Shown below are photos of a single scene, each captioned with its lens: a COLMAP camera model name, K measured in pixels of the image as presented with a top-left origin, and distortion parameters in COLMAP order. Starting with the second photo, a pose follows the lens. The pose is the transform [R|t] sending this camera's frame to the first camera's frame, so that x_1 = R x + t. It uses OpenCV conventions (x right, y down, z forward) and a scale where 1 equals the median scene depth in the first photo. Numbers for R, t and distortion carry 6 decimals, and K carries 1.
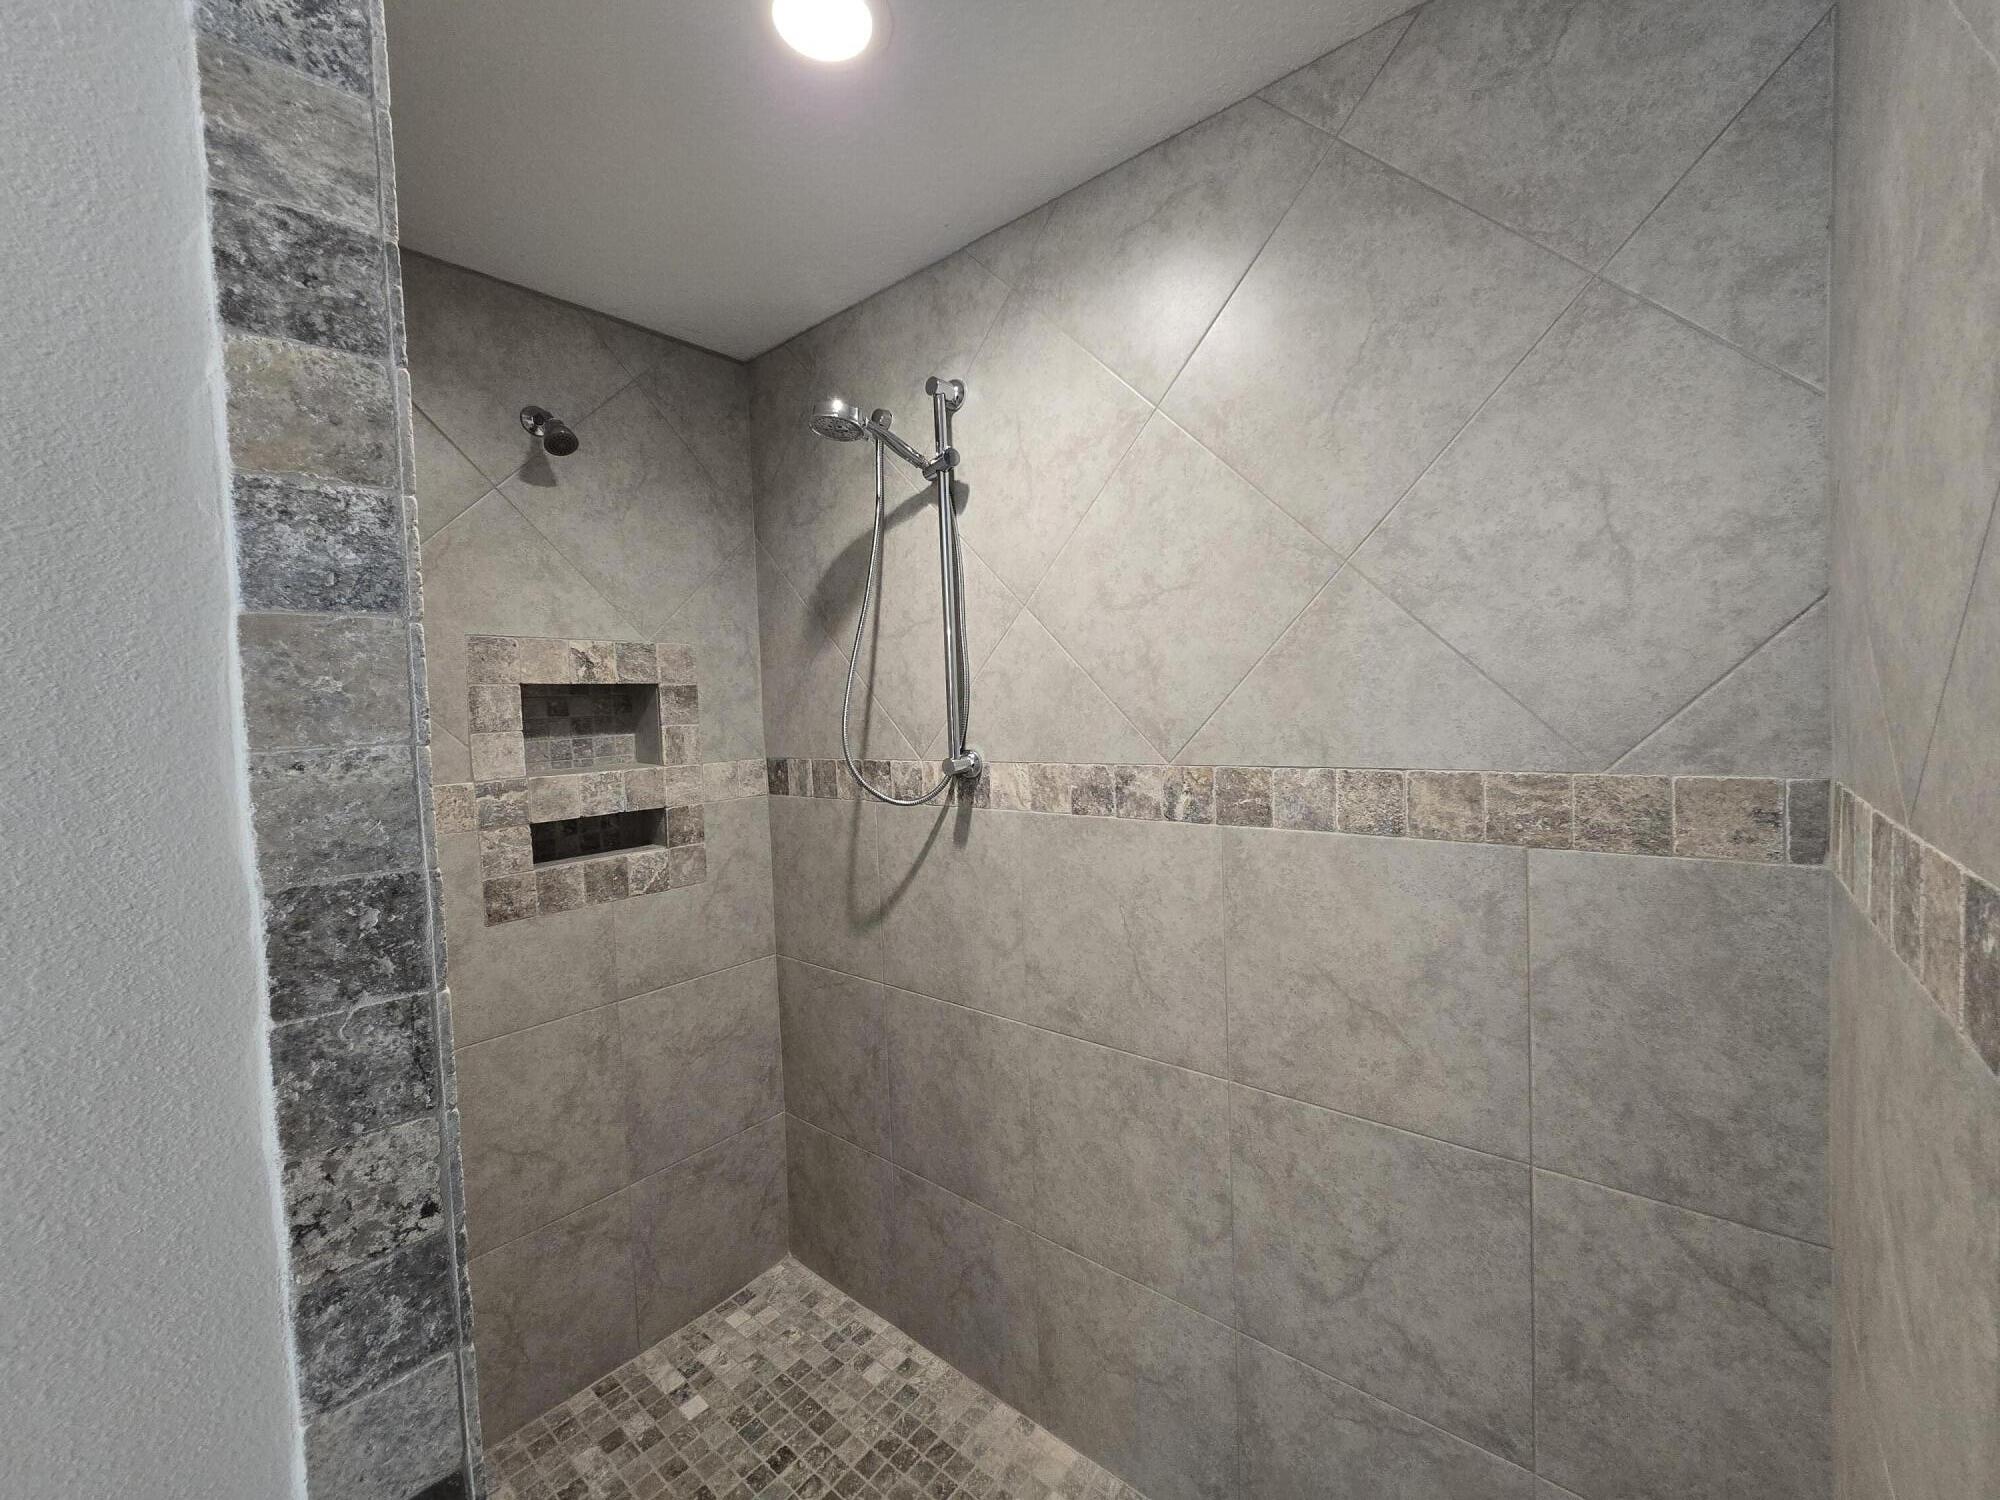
lens RADIAL K [[811.7, 0, 1007.3], [0, 811.7, 742.8], [0, 0, 1]] dist [0.002331, -0.001022]
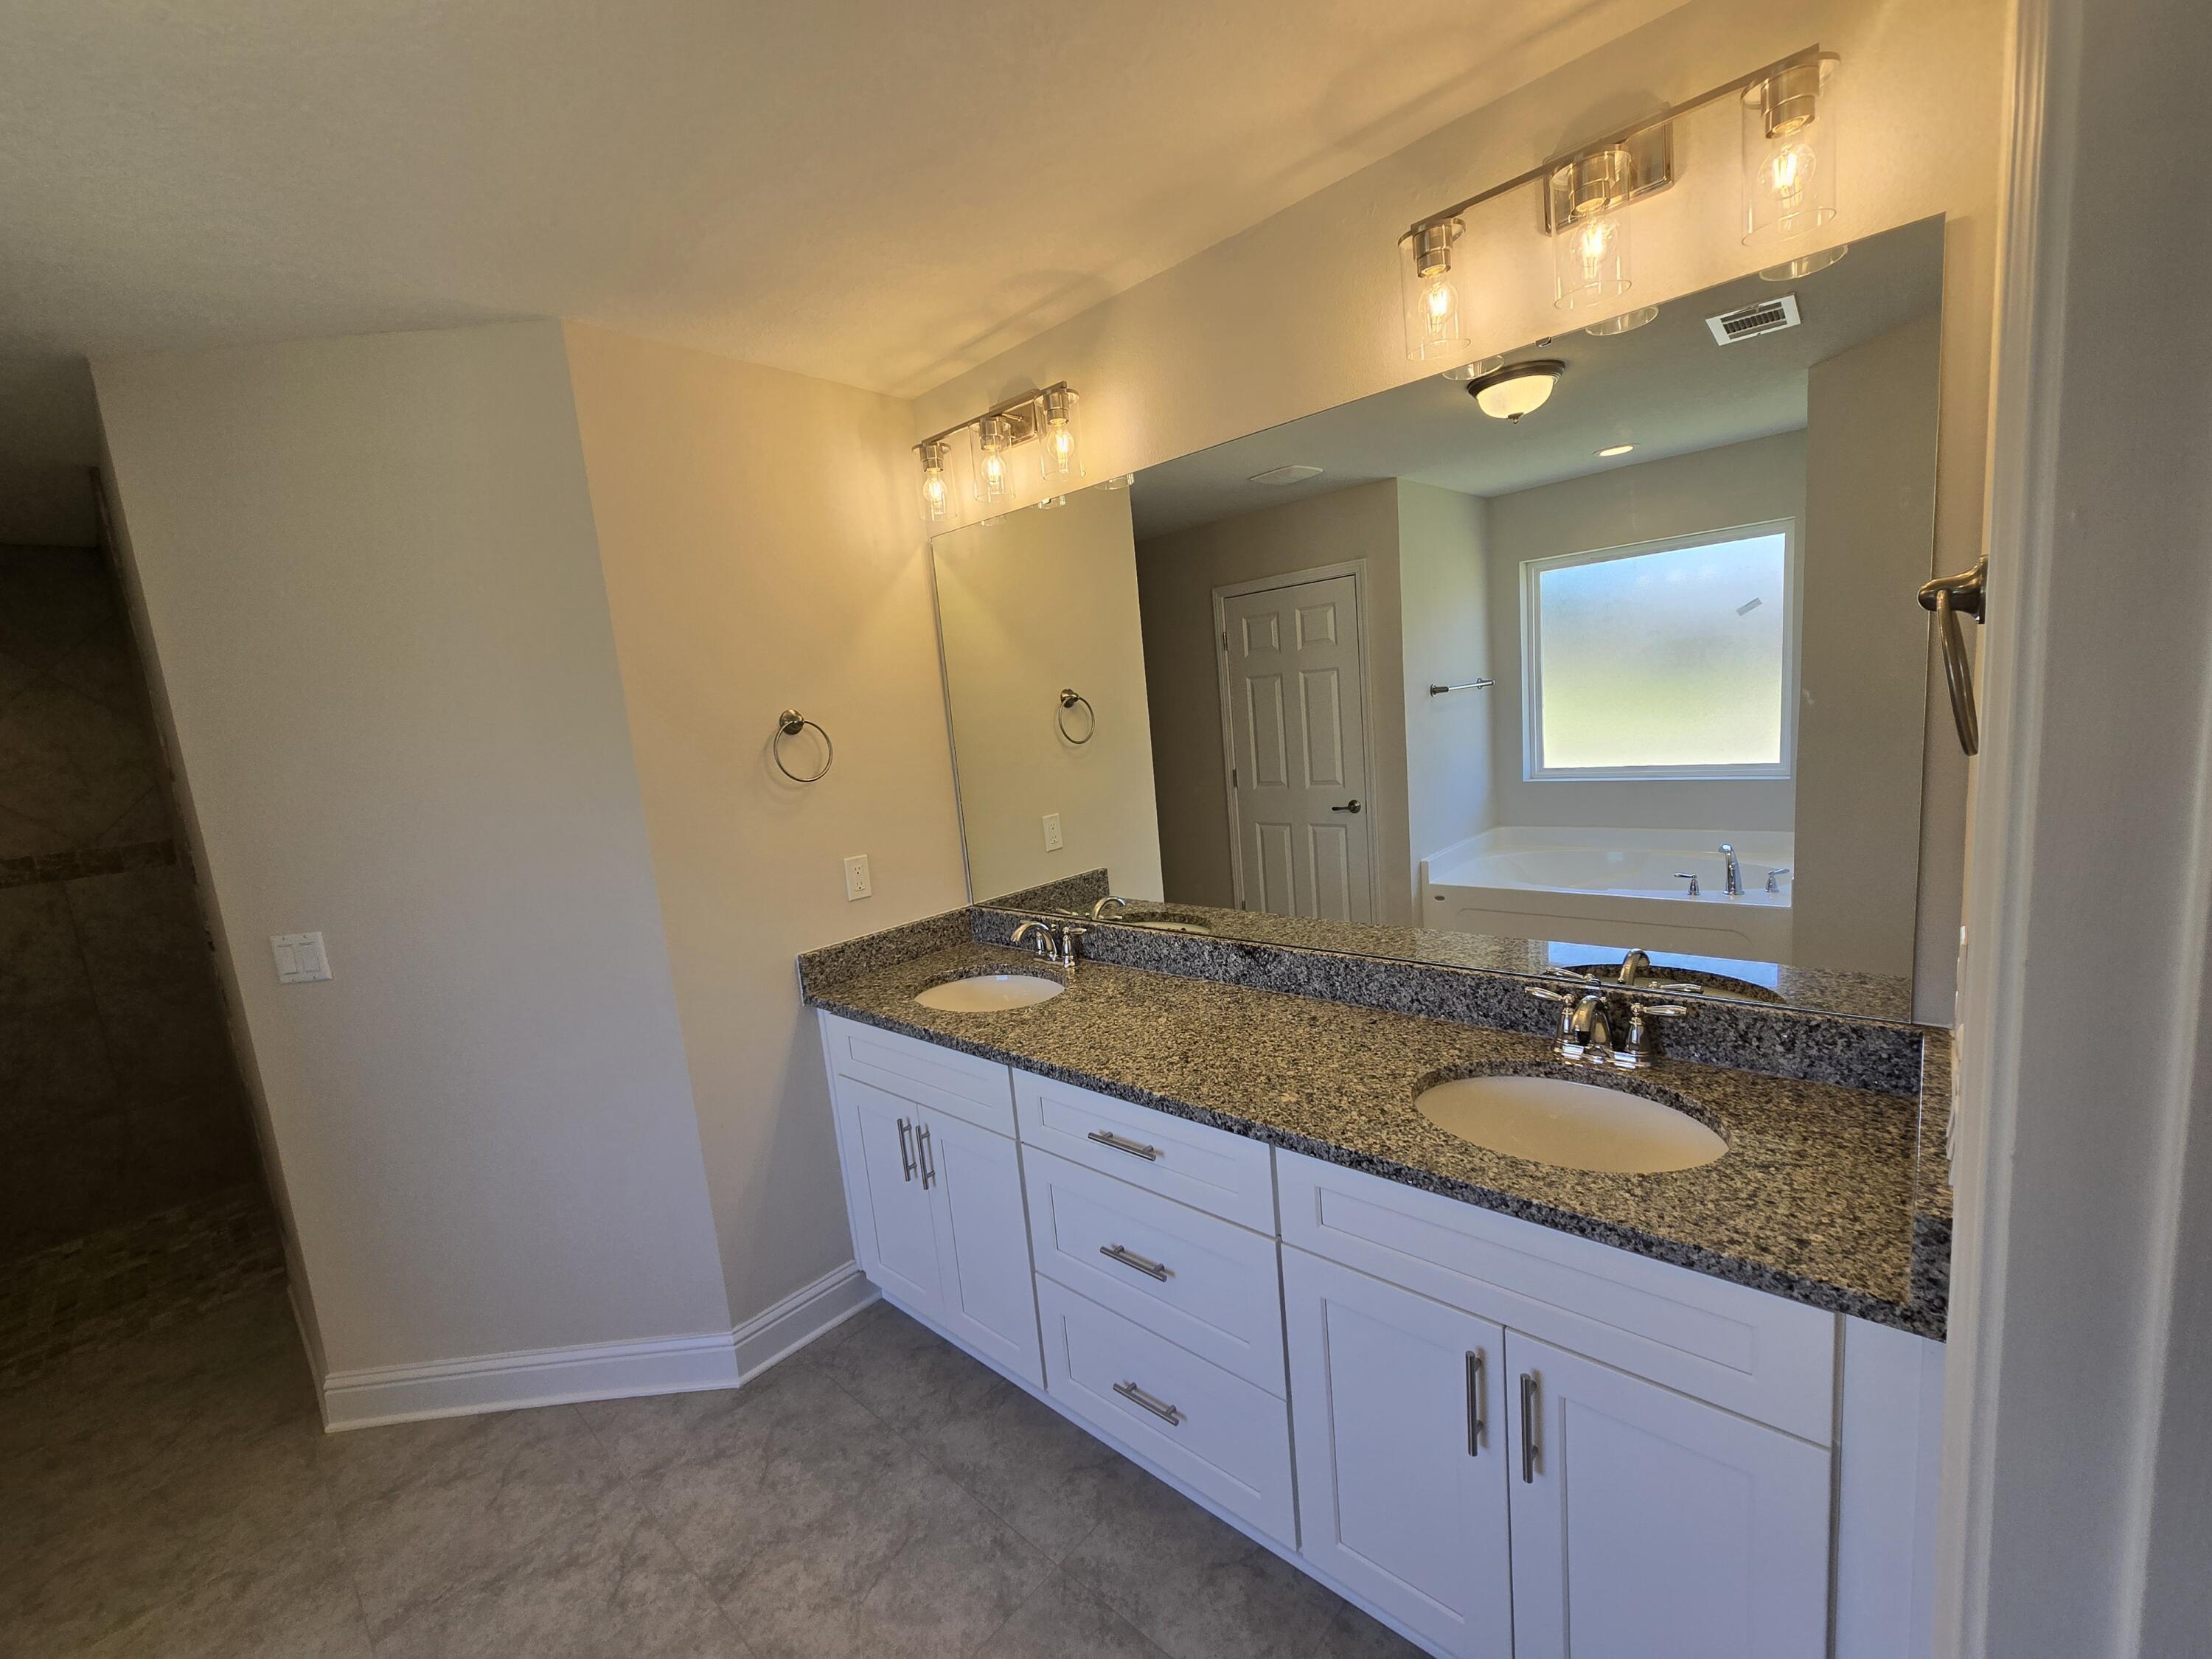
lens RADIAL K [[897.8, 0, 1116.5], [0, 897.8, 838.4], [0, 0, 1]] dist [0.002331, -0.001022]
pose [[0.050196, -0.111964, 0.992444, -1.854771], [0.123319, 0.986787, 0.105089, 0.098704], [-0.991097, 0.117112, 0.063340, -2.323419]]
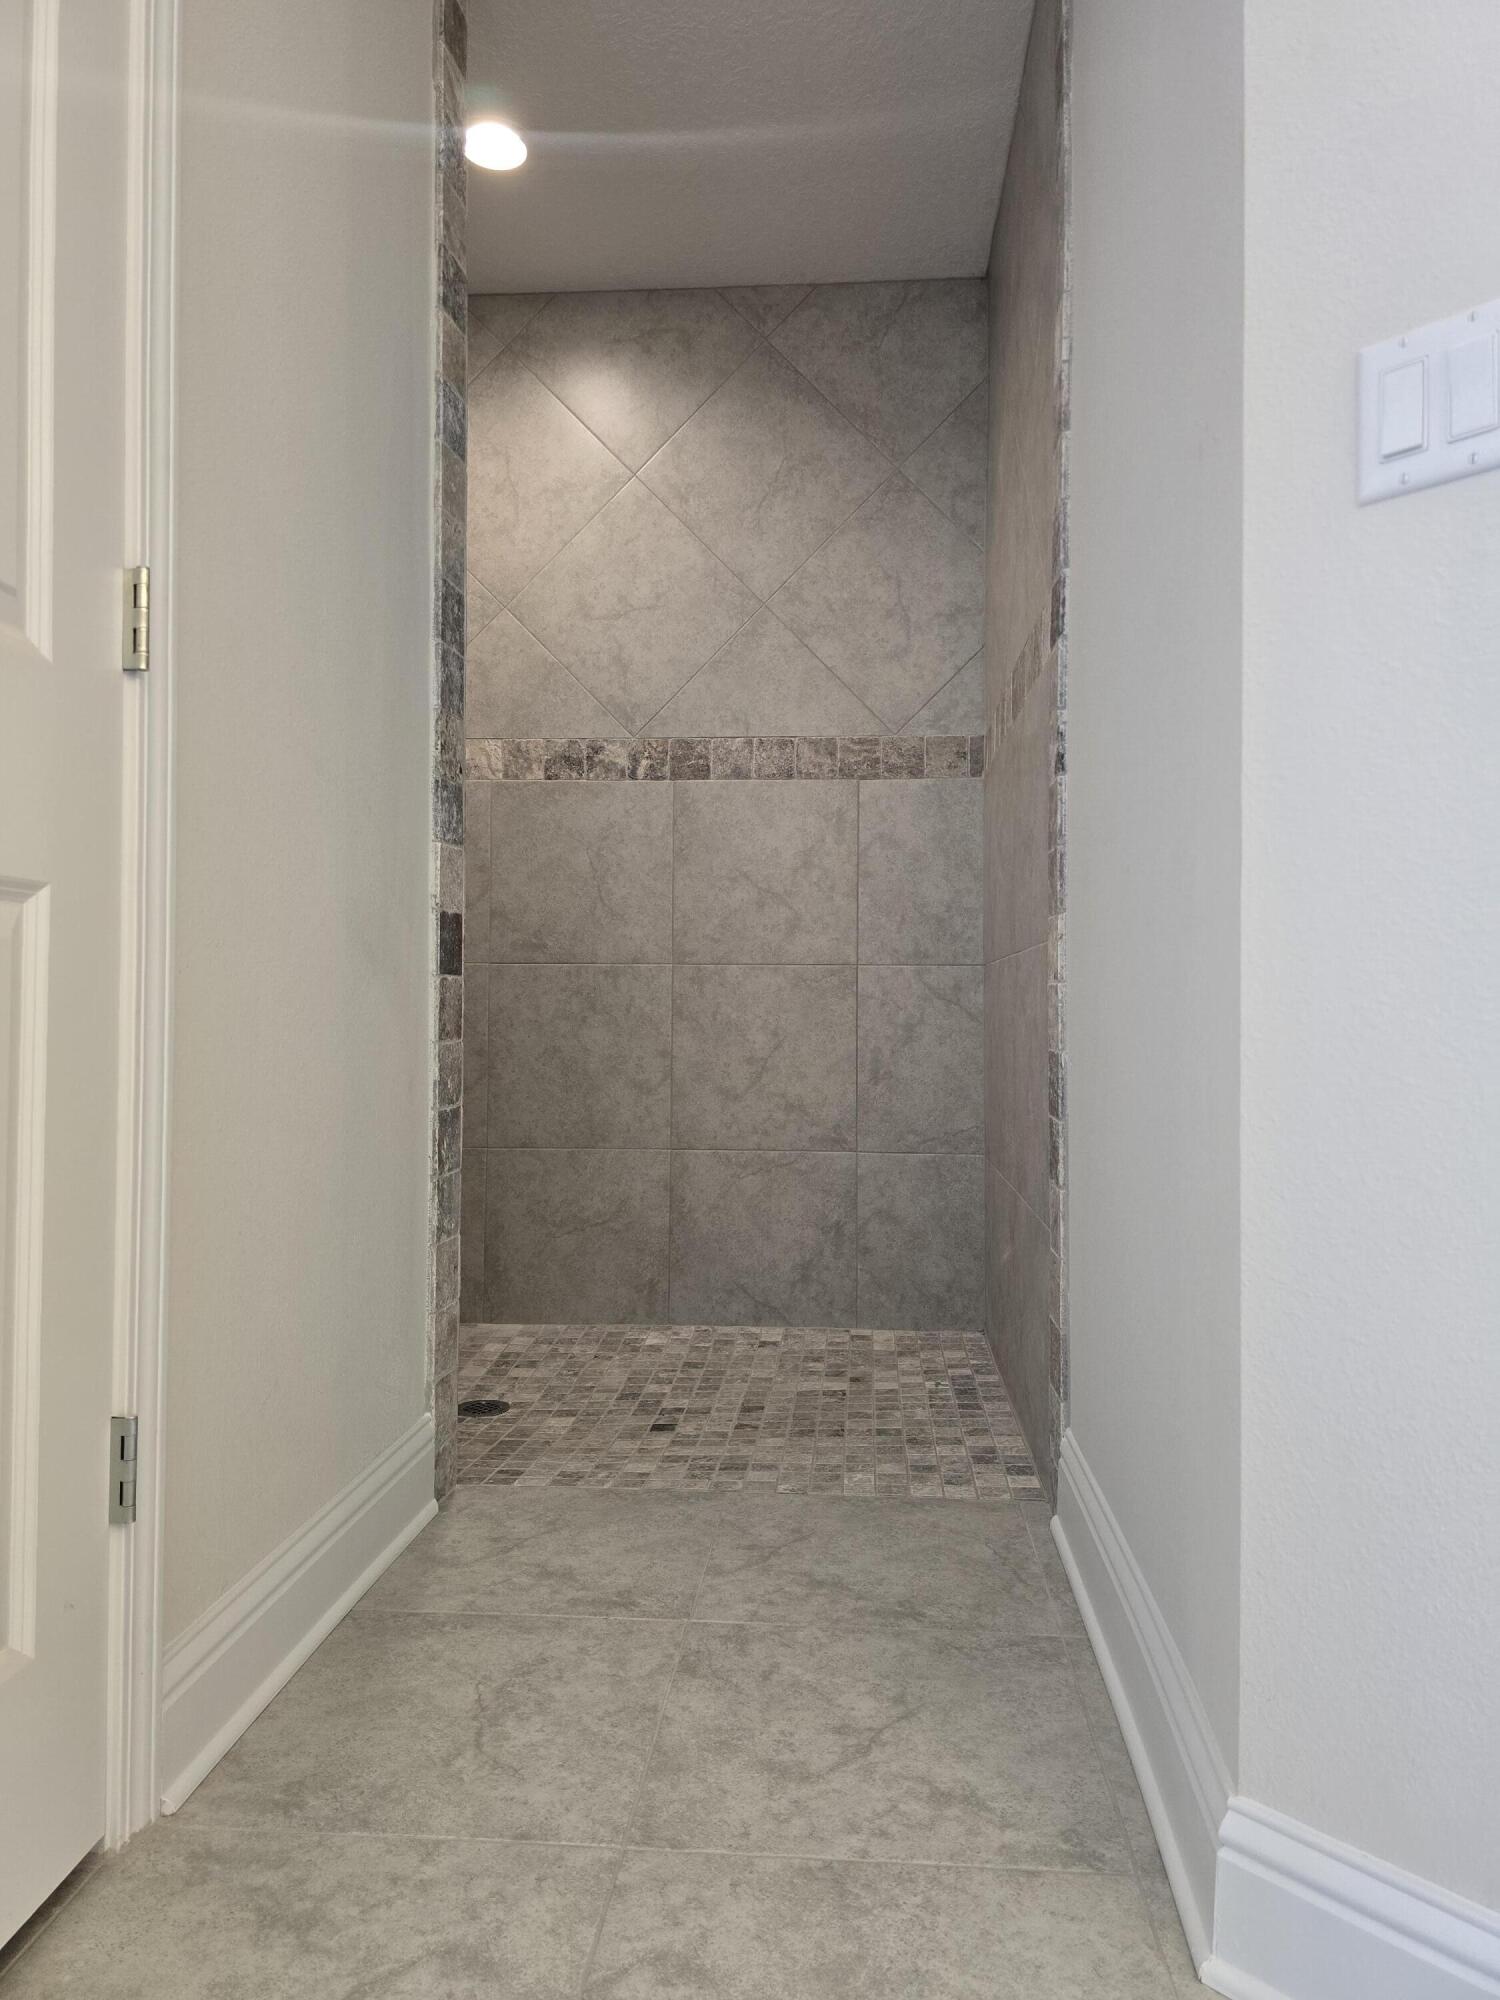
lens RADIAL K [[1331.5, 0, 745.6], [0, 1331.5, 993.6], [0, 0, 1]] dist [0.042098, -0.011931]
pose [[0.822820, 0.054166, 0.565715, -1.035724], [-0.018081, 0.997439, -0.069204, 0.709465], [-0.568015, 0.046714, 0.821691, -1.068064]]
